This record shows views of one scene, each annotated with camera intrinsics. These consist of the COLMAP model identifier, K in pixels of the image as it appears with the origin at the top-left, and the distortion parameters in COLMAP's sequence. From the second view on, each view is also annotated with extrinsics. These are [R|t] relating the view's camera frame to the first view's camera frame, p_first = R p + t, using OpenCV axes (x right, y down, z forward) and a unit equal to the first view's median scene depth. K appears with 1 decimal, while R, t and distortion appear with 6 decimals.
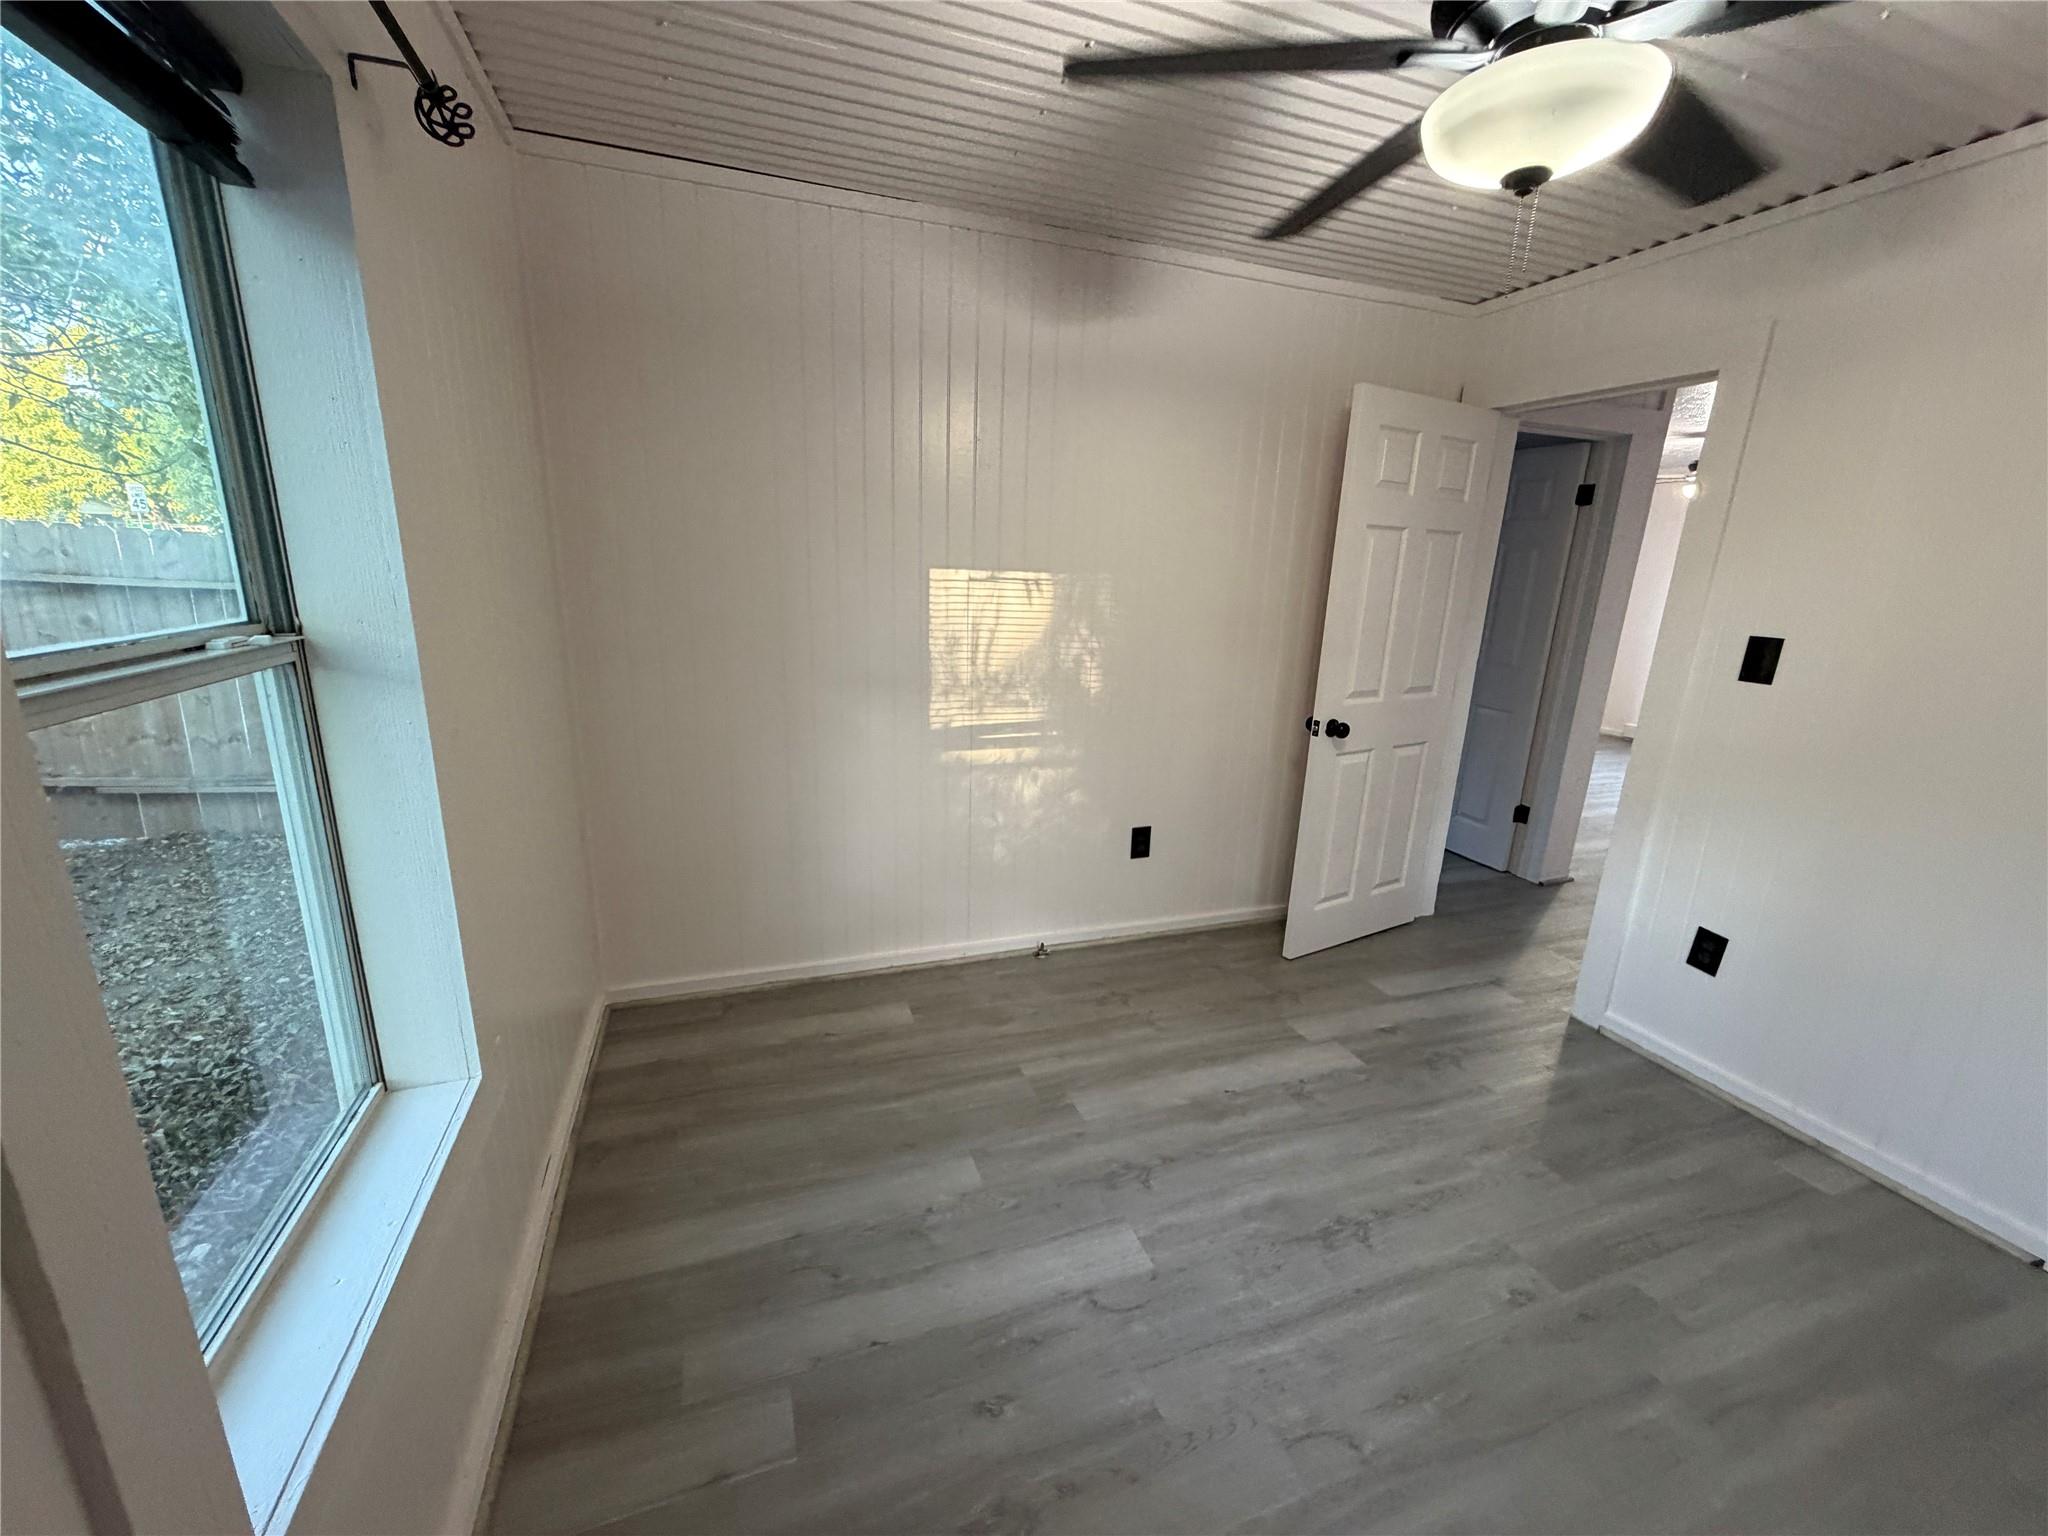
lens RADIAL K [[813.4, 0, 1018.5], [0, 813.4, 770.7], [0, 0, 1]] dist [-0.000399, 0.000155]
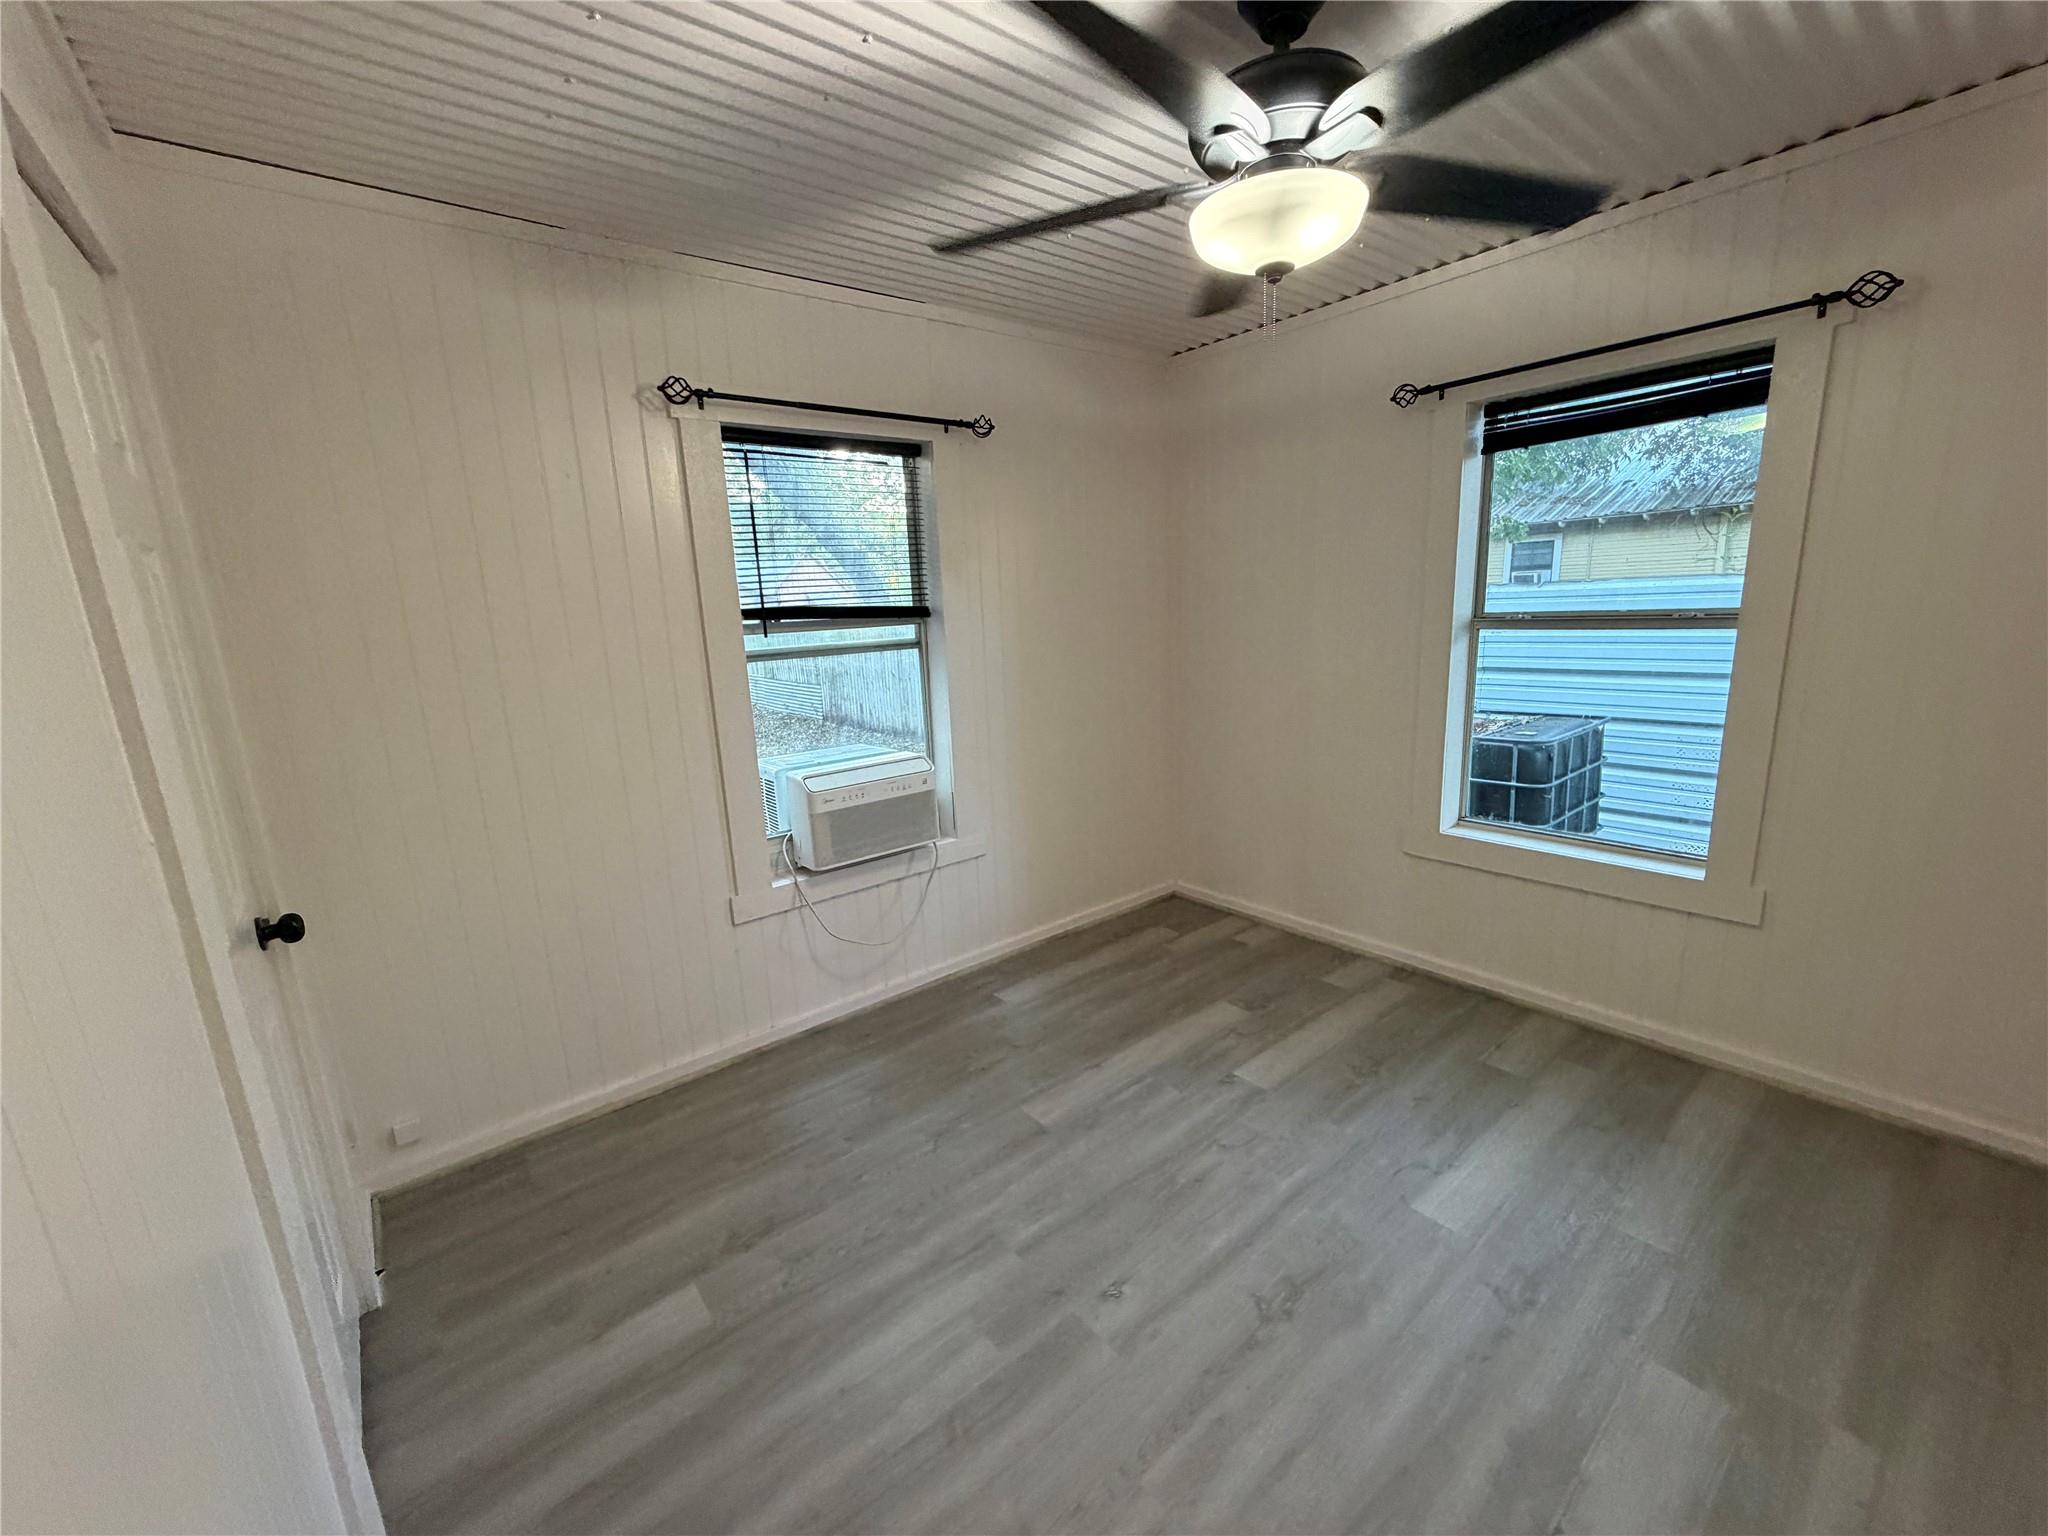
lens RADIAL K [[813.4, 0, 1018.5], [0, 813.4, 770.7], [0, 0, 1]] dist [-0.000399, 0.000155]
pose [[-0.943621, 0.079186, -0.321418, 0.664206], [-0.068075, 0.903795, 0.422517, -0.243920], [0.323953, 0.420577, -0.847449, 1.025424]]
